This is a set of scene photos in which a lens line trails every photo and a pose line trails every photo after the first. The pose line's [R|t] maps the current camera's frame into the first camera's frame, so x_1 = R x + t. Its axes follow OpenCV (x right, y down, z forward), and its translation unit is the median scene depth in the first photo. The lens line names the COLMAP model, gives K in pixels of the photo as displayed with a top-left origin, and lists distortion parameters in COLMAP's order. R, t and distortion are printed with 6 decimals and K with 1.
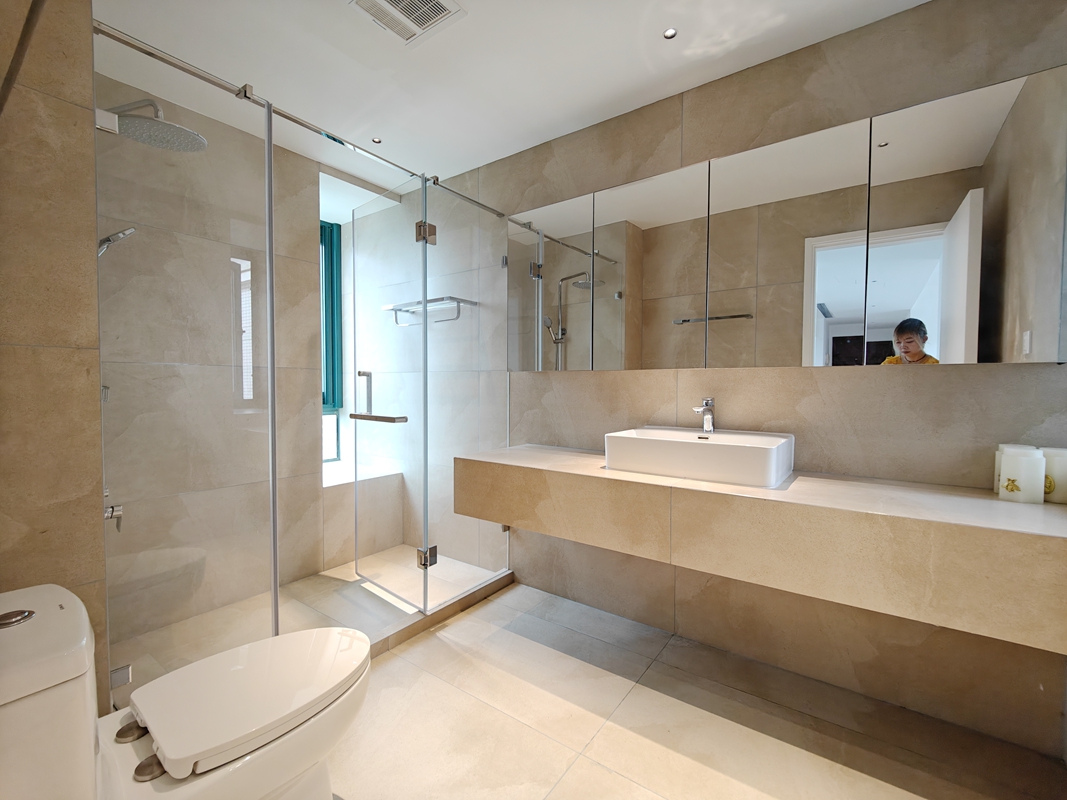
lens RADIAL K [[458.8, 0, 535.5], [0, 458.8, 397.9], [0, 0, 1]] dist [-0.000264, -0.000370]
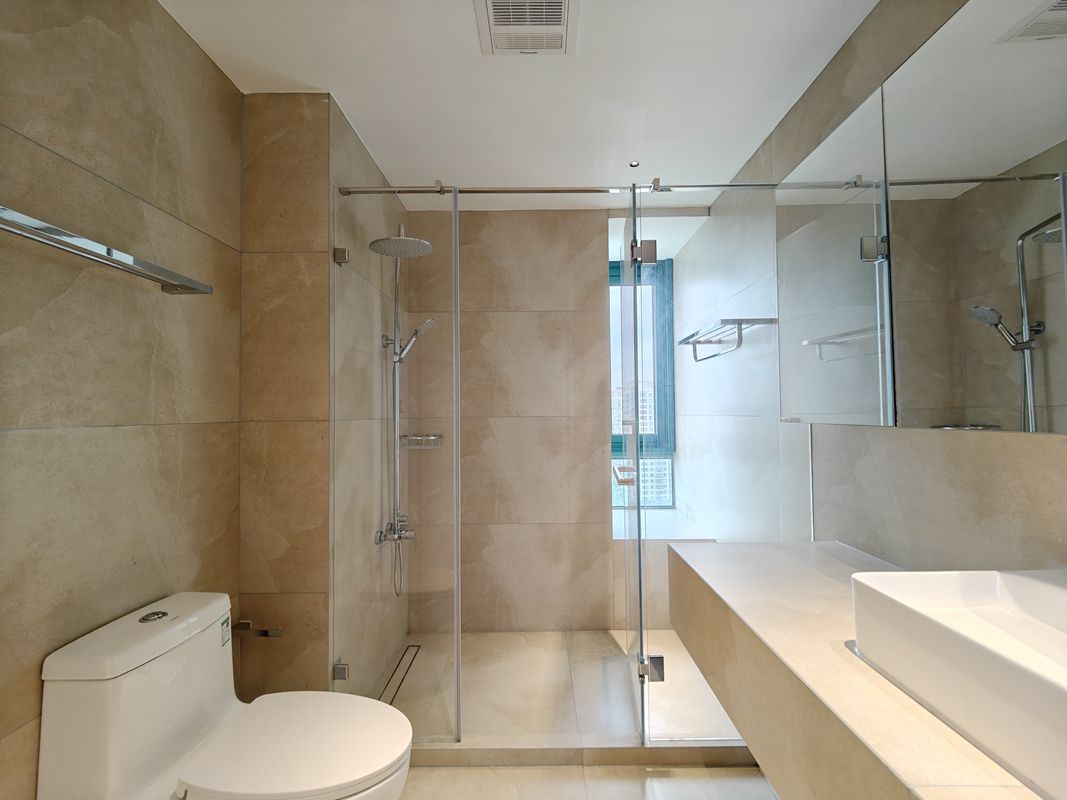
lens RADIAL K [[458.8, 0, 535.5], [0, 458.8, 397.9], [0, 0, 1]] dist [-0.000264, -0.000370]
pose [[0.581118, -0.049129, -0.812335, 0.242228], [-0.001522, 0.998109, -0.061453, -0.041446], [0.813818, 0.036948, 0.579944, 0.316226]]
